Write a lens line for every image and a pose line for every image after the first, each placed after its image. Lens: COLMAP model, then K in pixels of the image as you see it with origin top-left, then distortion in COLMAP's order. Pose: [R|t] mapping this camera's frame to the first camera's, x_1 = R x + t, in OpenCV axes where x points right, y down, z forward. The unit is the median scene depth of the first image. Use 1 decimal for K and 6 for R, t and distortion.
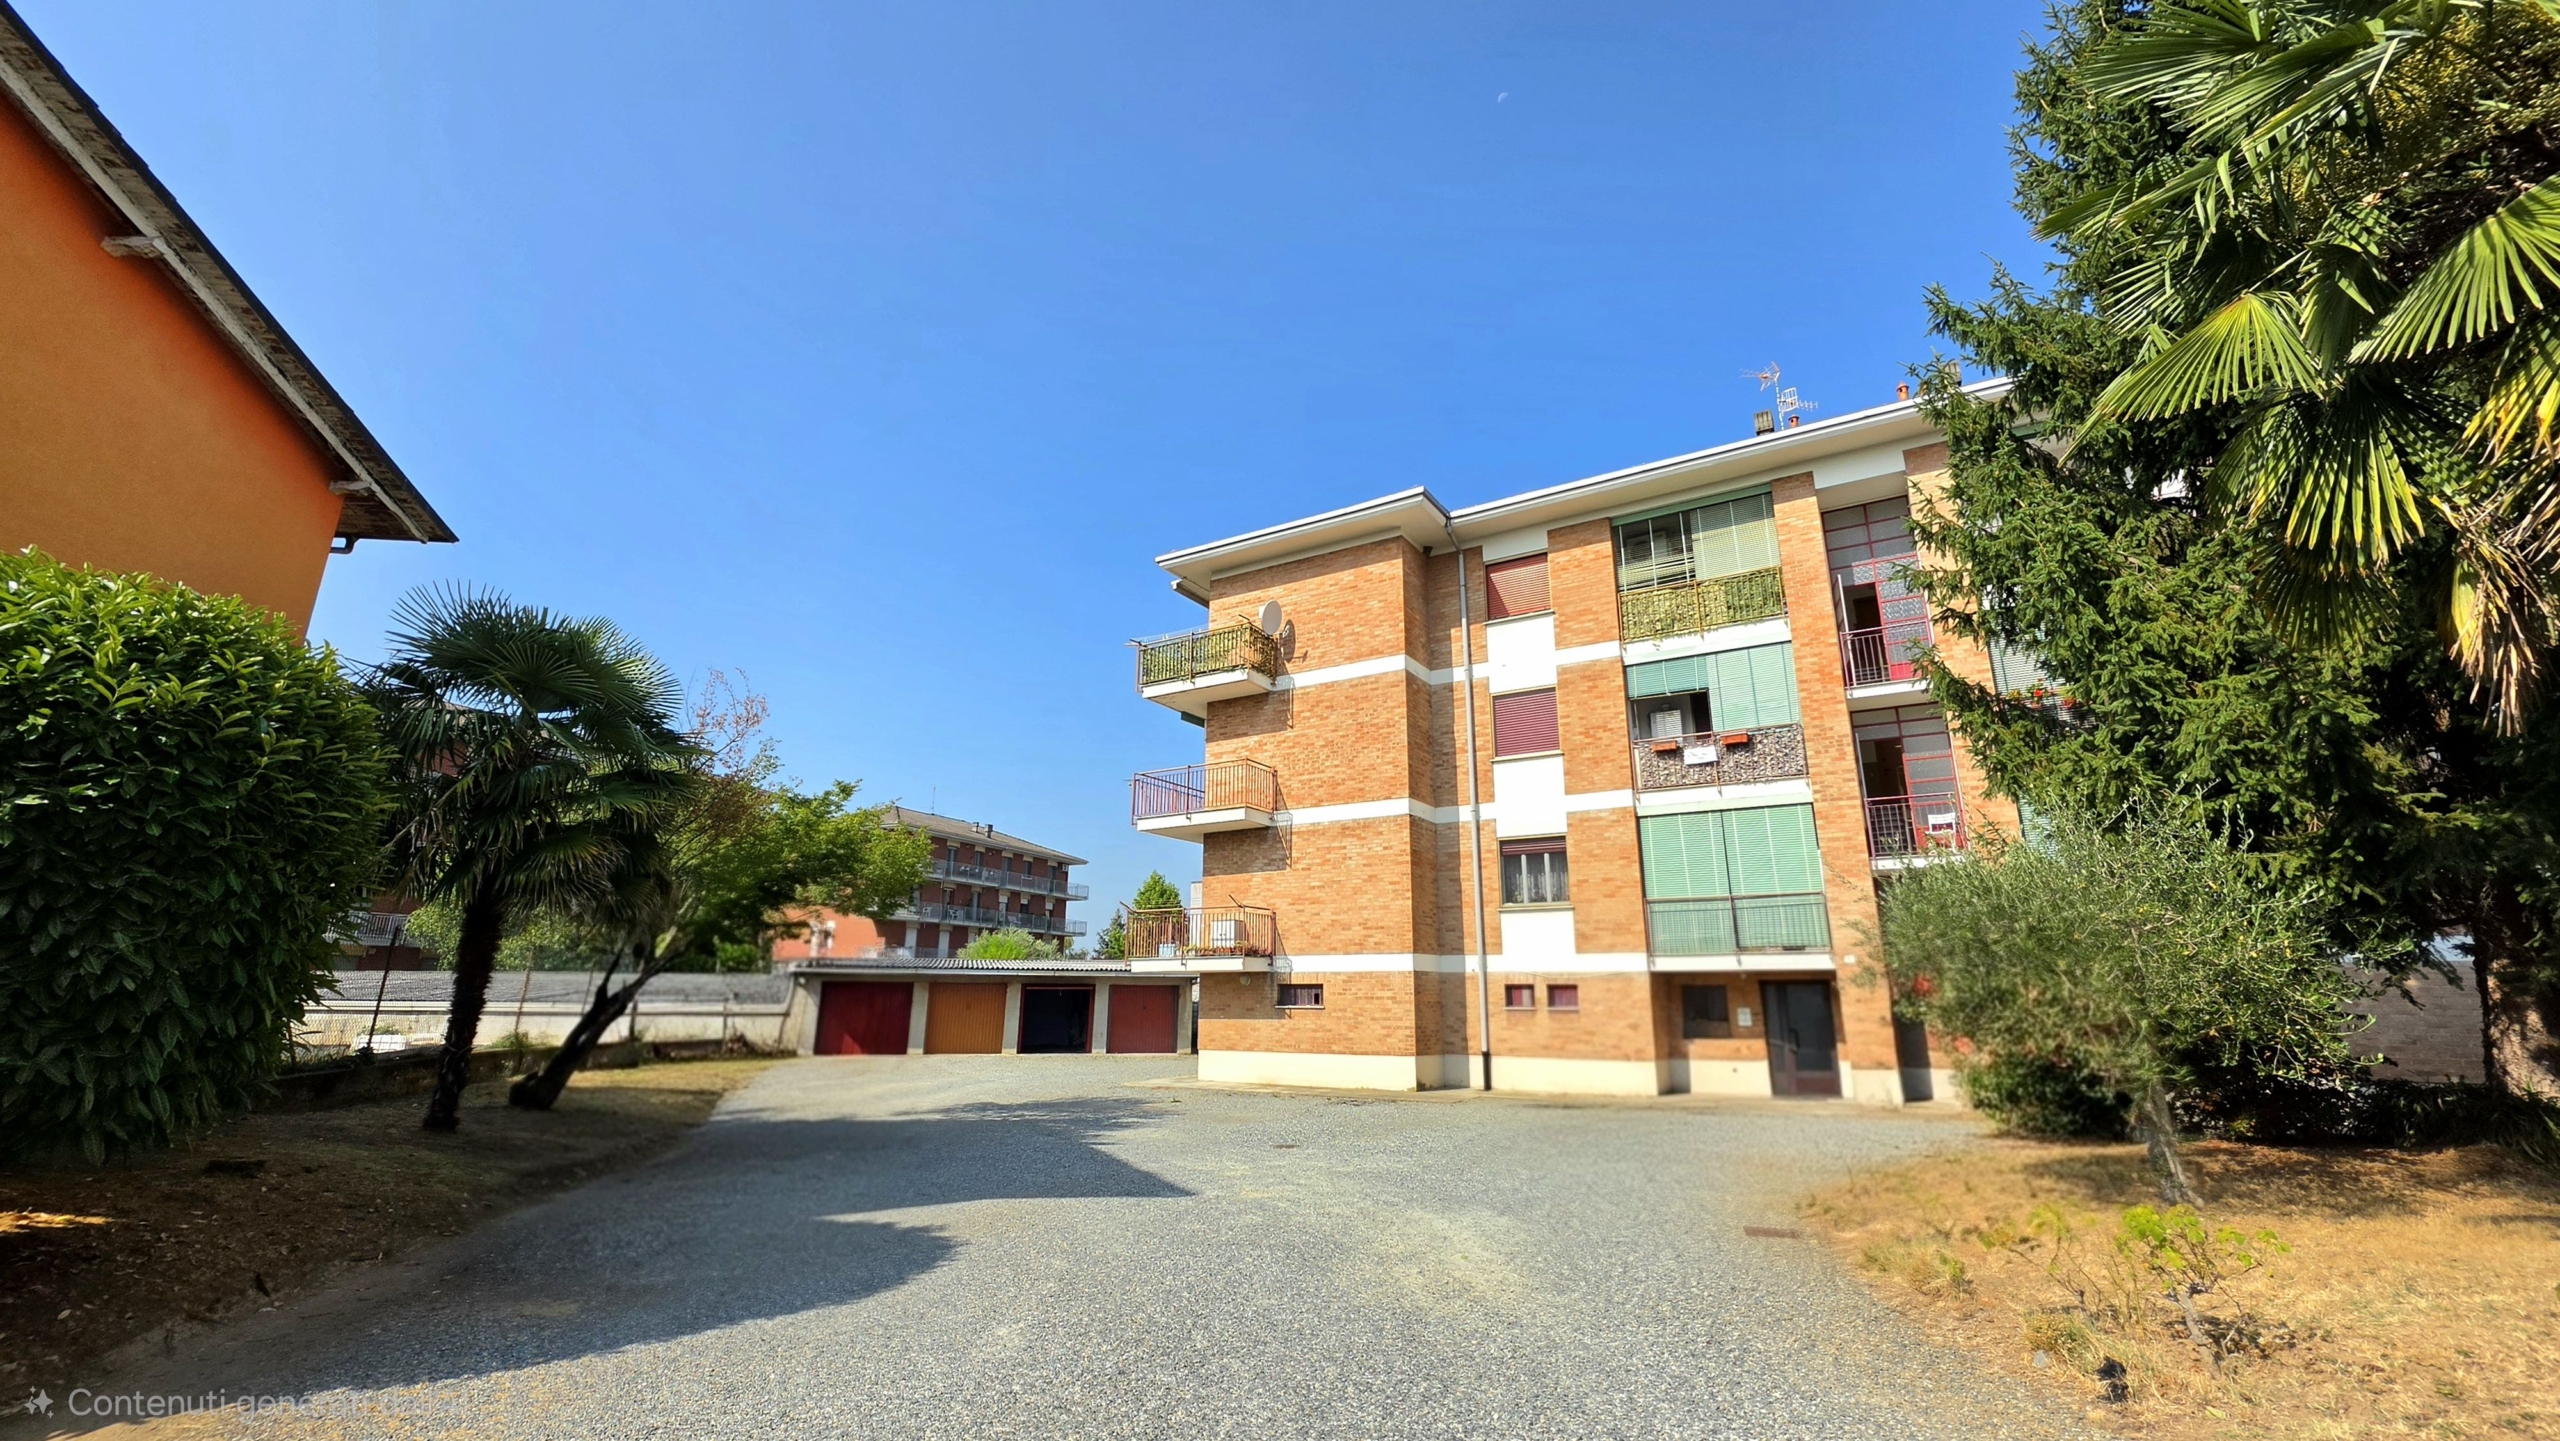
lens RADIAL K [[1026.1, 0, 1291.7], [0, 1026.1, 706.8], [0, 0, 1]] dist [-0.004485, 0.000068]
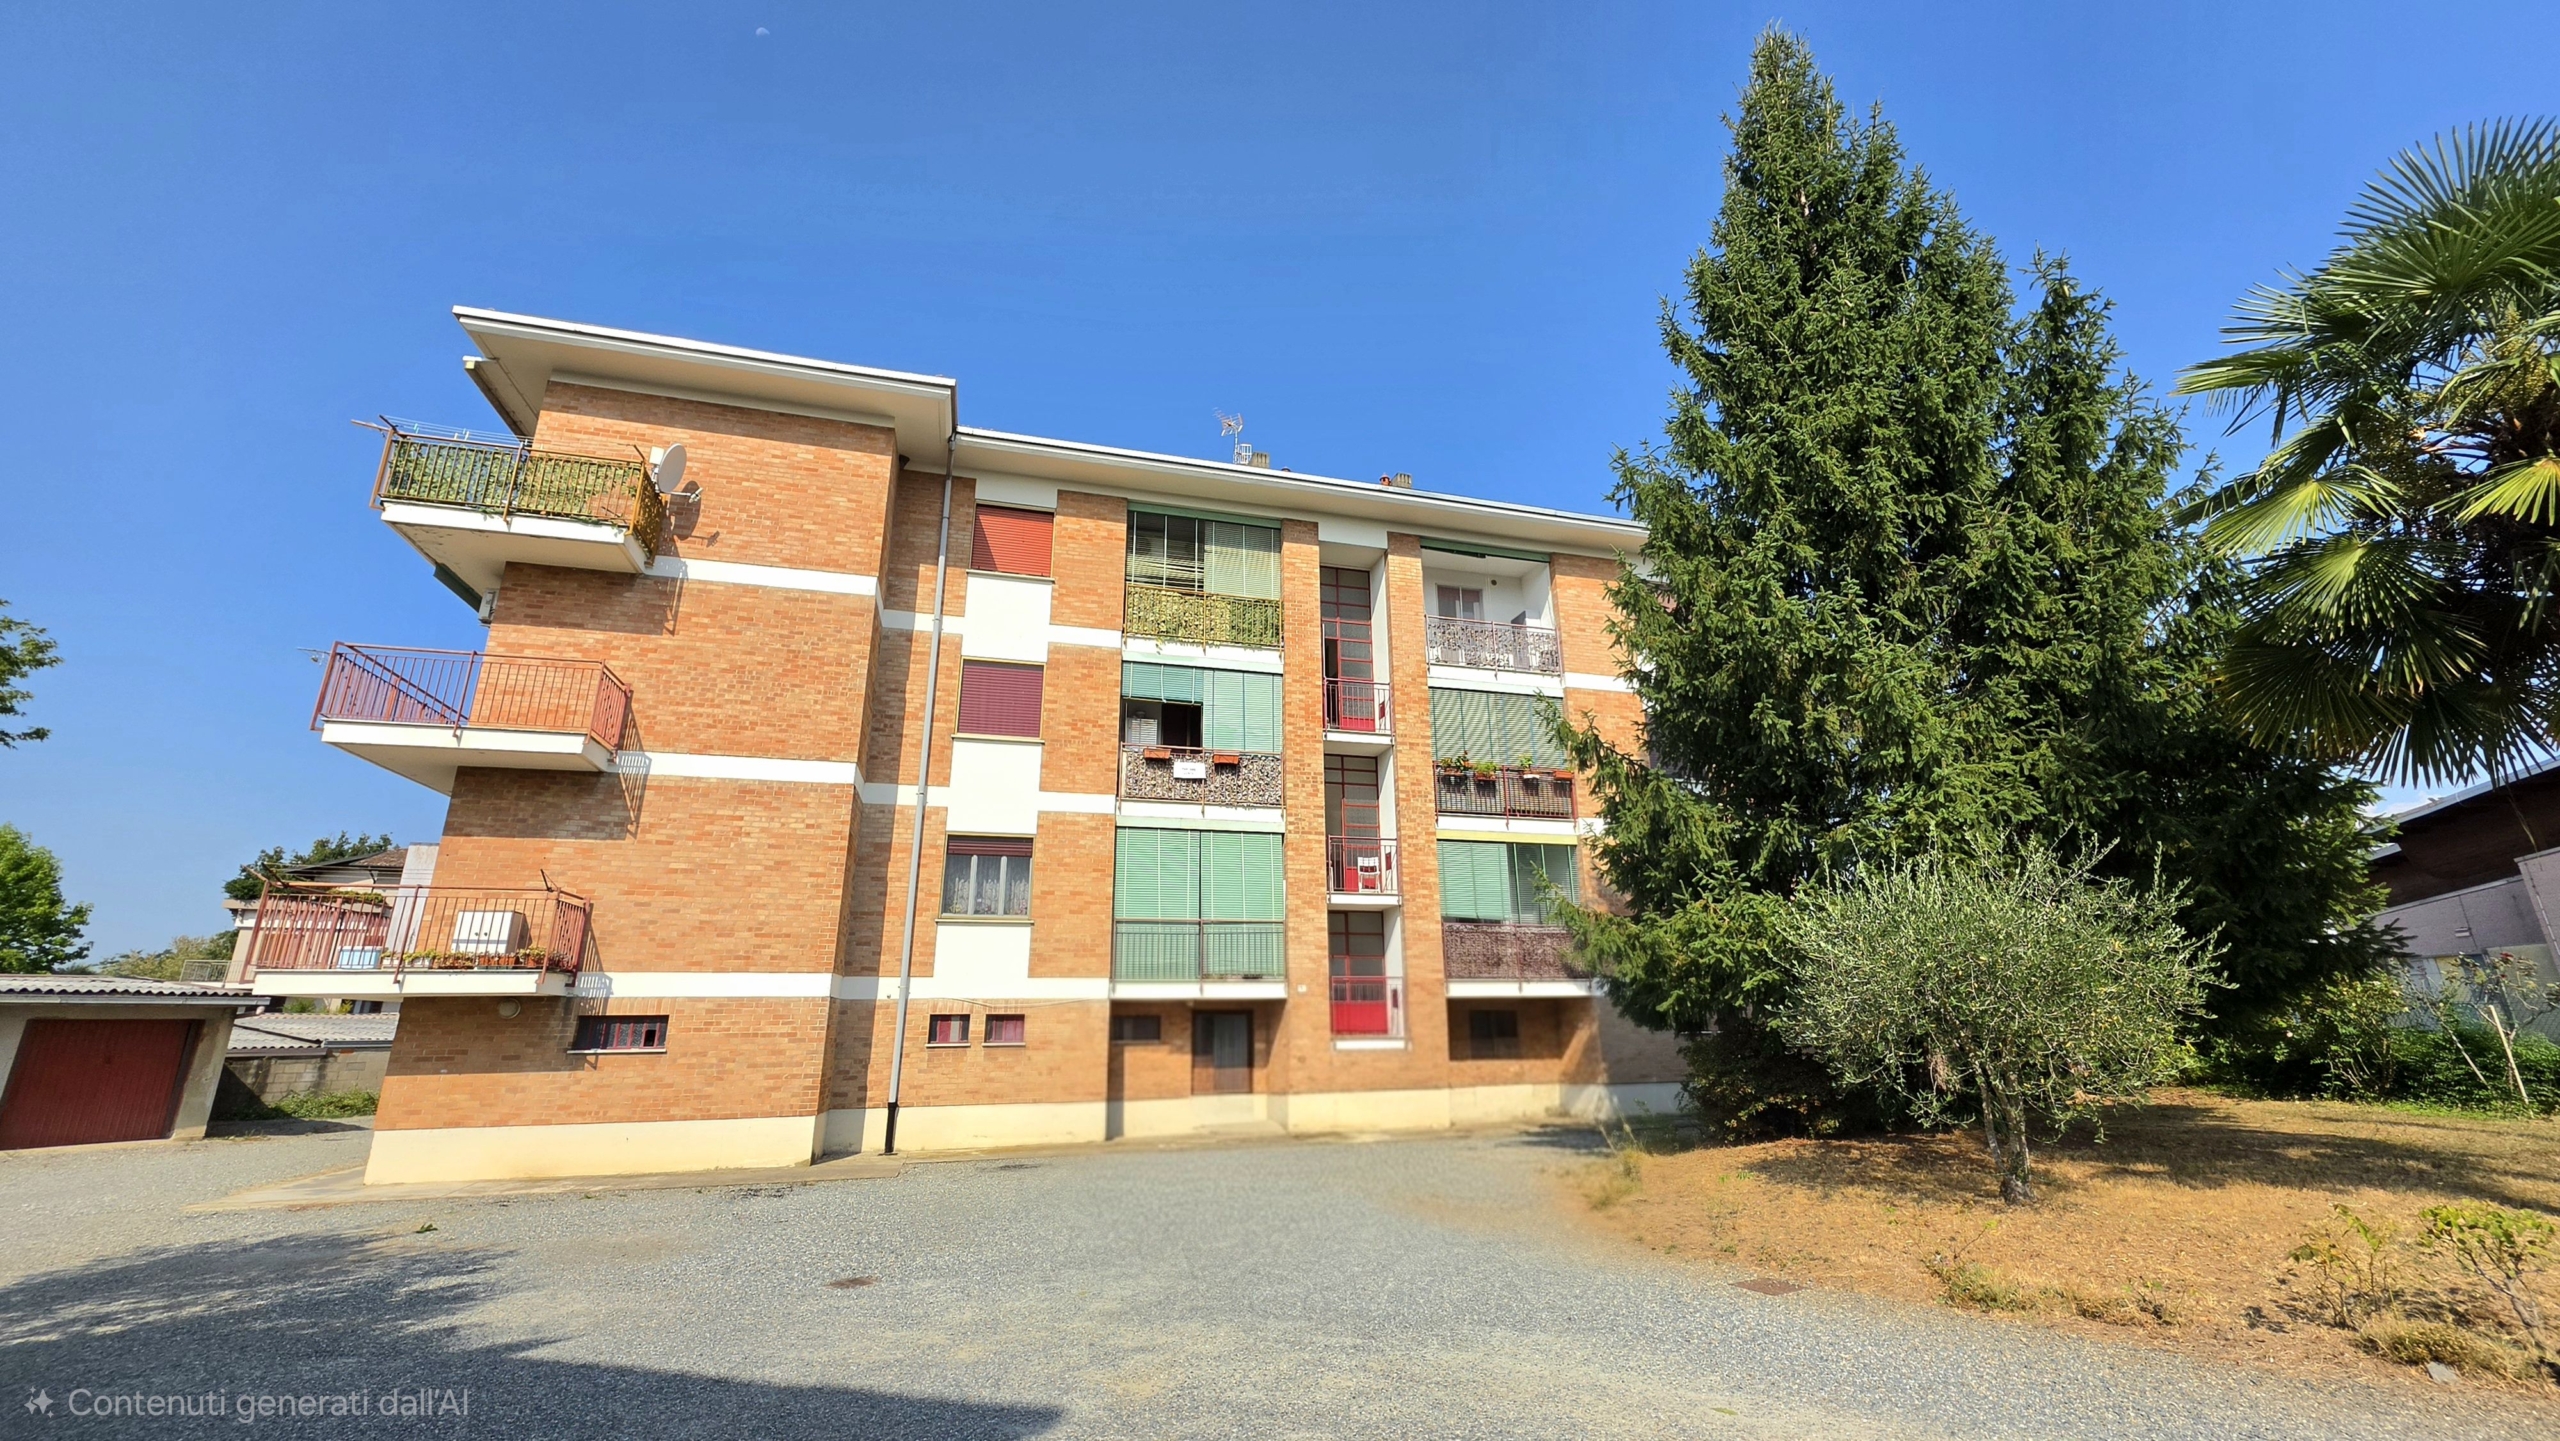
lens RADIAL K [[1026.1, 0, 1291.7], [0, 1026.1, 706.8], [0, 0, 1]] dist [-0.004485, 0.000068]
pose [[0.681274, 0.205712, 0.702530, -0.200733], [-0.186230, 0.976832, -0.105437, 0.067275], [-0.707944, -0.059001, 0.703800, 0.249466]]
